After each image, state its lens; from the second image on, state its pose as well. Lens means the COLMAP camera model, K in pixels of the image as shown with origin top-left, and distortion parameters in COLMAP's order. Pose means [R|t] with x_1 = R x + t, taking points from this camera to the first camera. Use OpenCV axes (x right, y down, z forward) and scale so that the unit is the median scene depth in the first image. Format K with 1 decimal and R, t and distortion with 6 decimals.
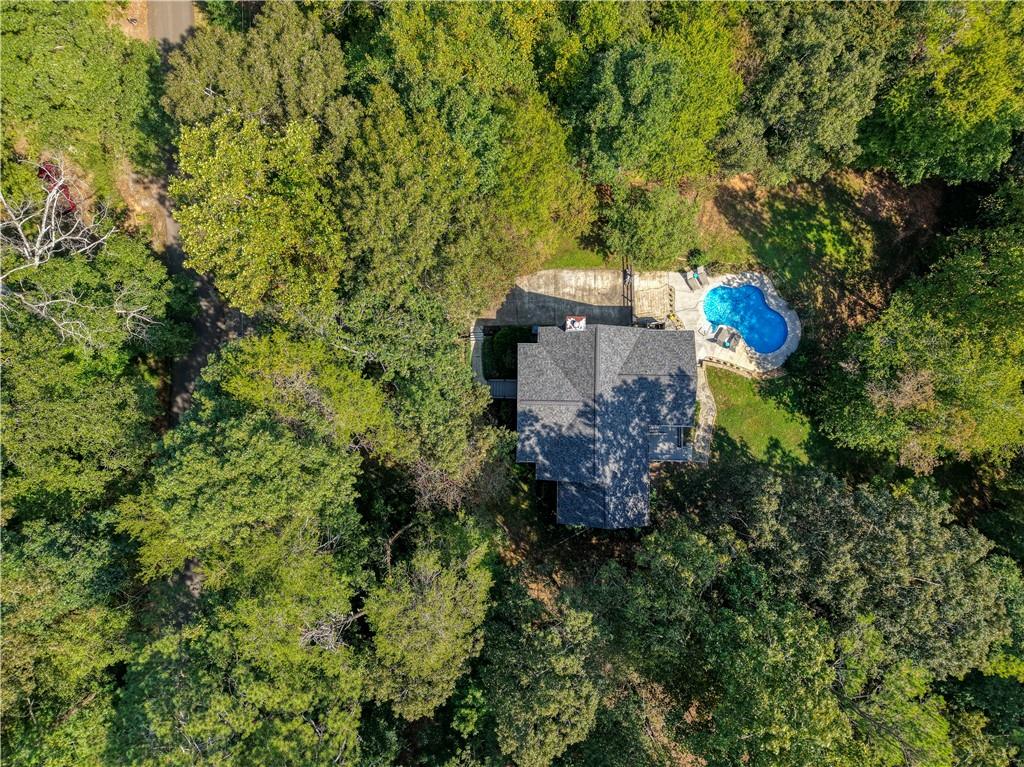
lens RADIAL K [[647.3, 0, 499.5], [0, 647.3, 380.5], [0, 0, 1]] dist [0.000286, 0.001097]
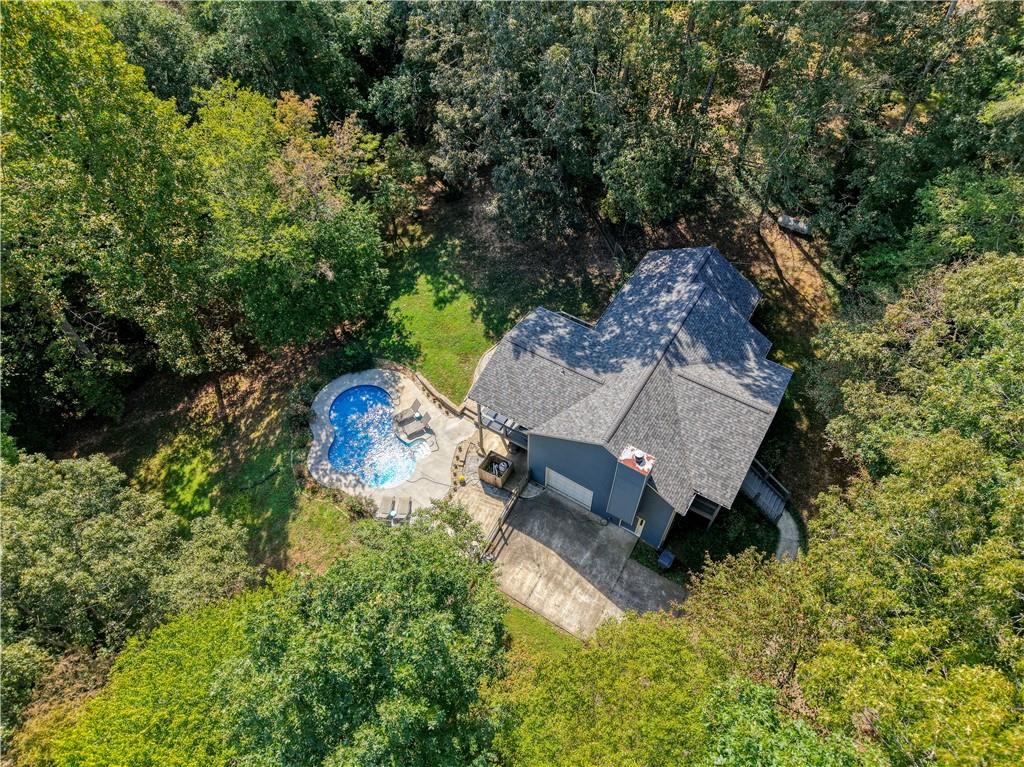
lens RADIAL K [[671.0, 0, 511.8], [0, 671.0, 391.3], [0, 0, 1]] dist [0.075669, -0.072342]
pose [[-0.862699, -0.379688, 0.334047, 0.029697], [0.505311, -0.673667, 0.539290, -0.375346], [0.020275, 0.634042, 0.773032, 0.421386]]
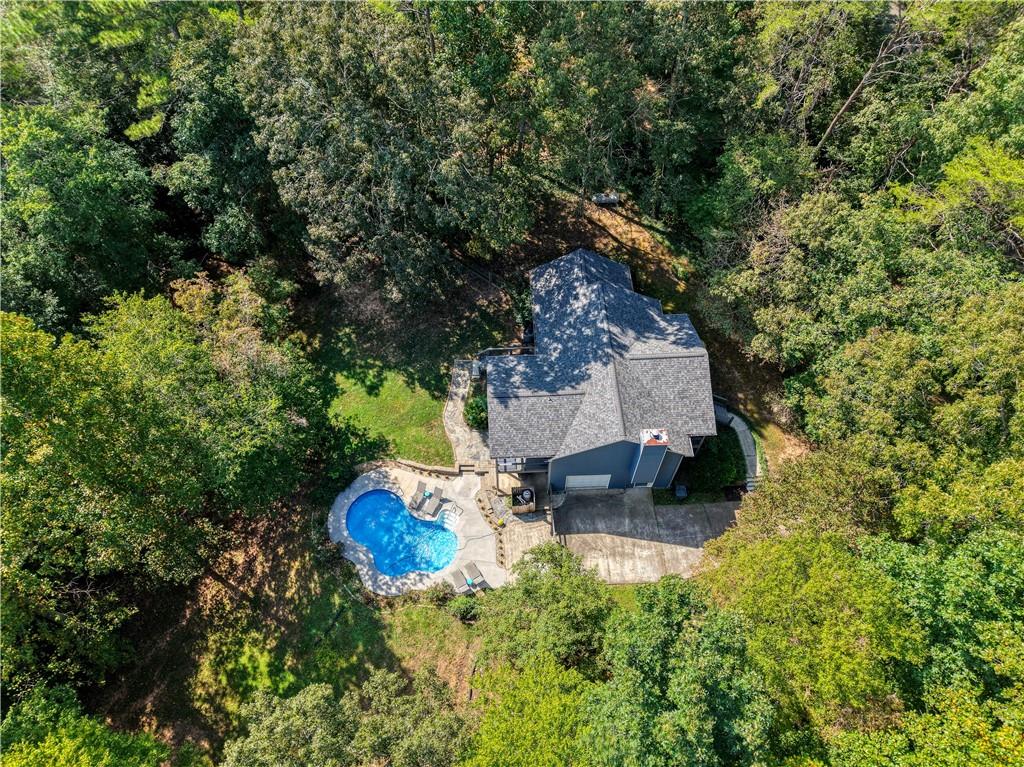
lens RADIAL K [[671.0, 0, 511.8], [0, 671.0, 391.3], [0, 0, 1]] dist [0.075669, -0.072342]
pose [[-0.996752, 0.080384, 0.004977, 0.235937], [-0.062937, -0.815984, 0.574639, -0.417078], [0.050253, 0.572459, 0.818392, 0.282276]]
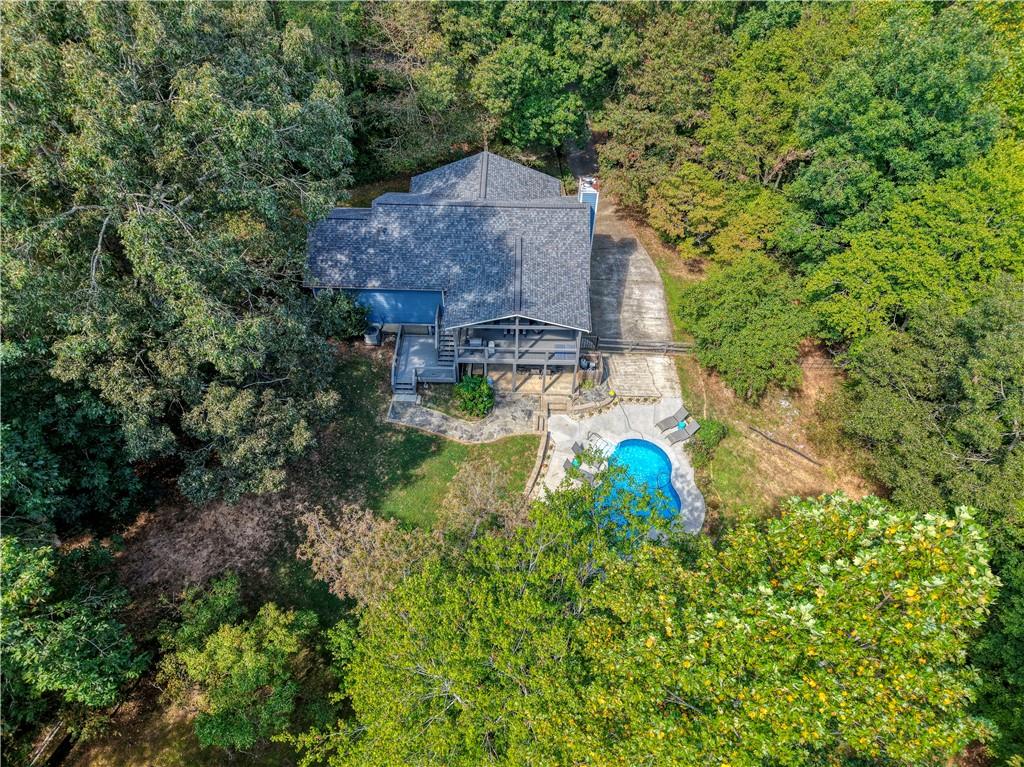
lens RADIAL K [[647.3, 0, 499.5], [0, 647.3, 380.5], [0, 0, 1]] dist [0.000286, 0.001097]
pose [[-0.013724, 0.789069, -0.614151, 0.657922], [-0.999135, 0.013295, 0.039408, -0.008655], [0.039261, 0.614161, 0.788204, 0.465953]]
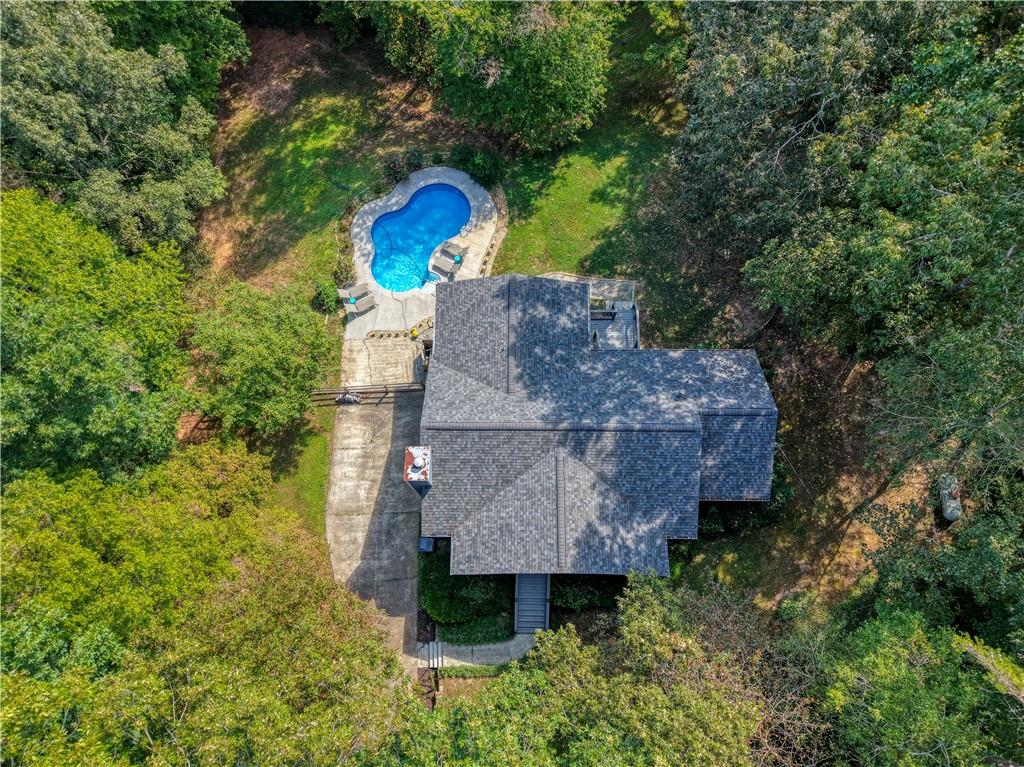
lens RADIAL K [[671.0, 0, 511.8], [0, 671.0, 391.3], [0, 0, 1]] dist [0.075669, -0.072342]
pose [[-0.014118, -0.944504, 0.328197, -0.013596], [0.999426, -0.003224, 0.033714, -0.022401], [-0.030784, 0.328485, 0.944007, 0.374134]]
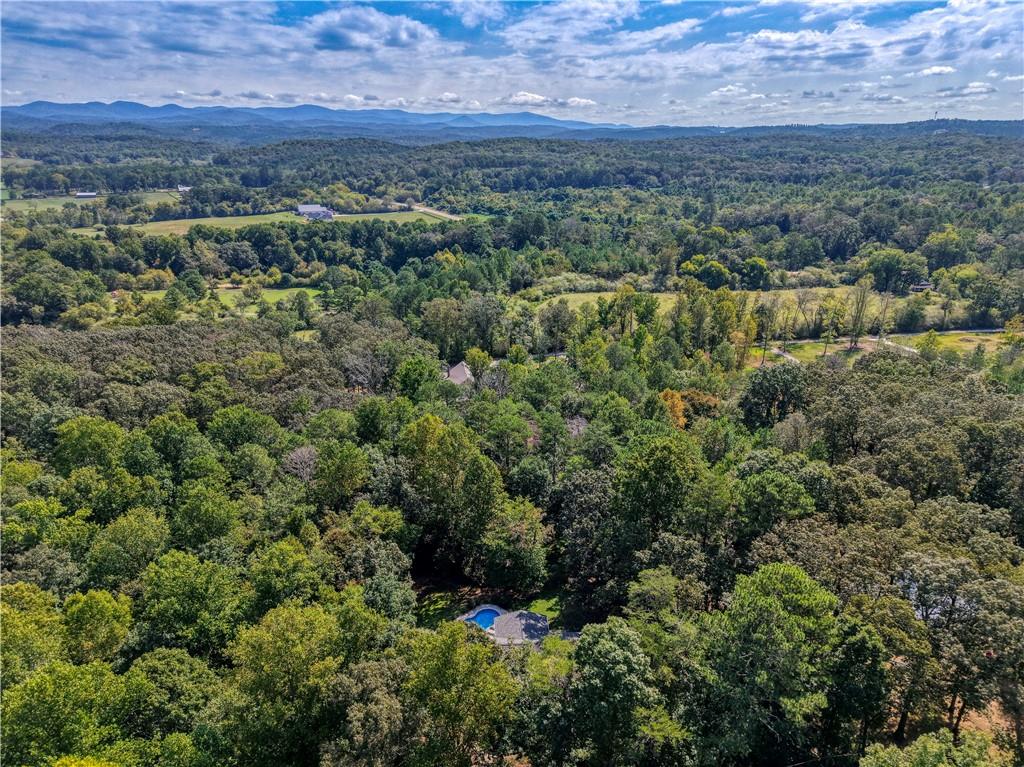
lens RADIAL K [[677.0, 0, 502.9], [0, 677.0, 370.5], [0, 0, 1]] dist [0.082198, -0.069547]
pose [[-0.073297, -0.278732, 0.957568, -1.214556], [0.997146, -0.003073, 0.075432, -0.175508], [-0.018082, 0.960364, 0.278162, -0.184536]]
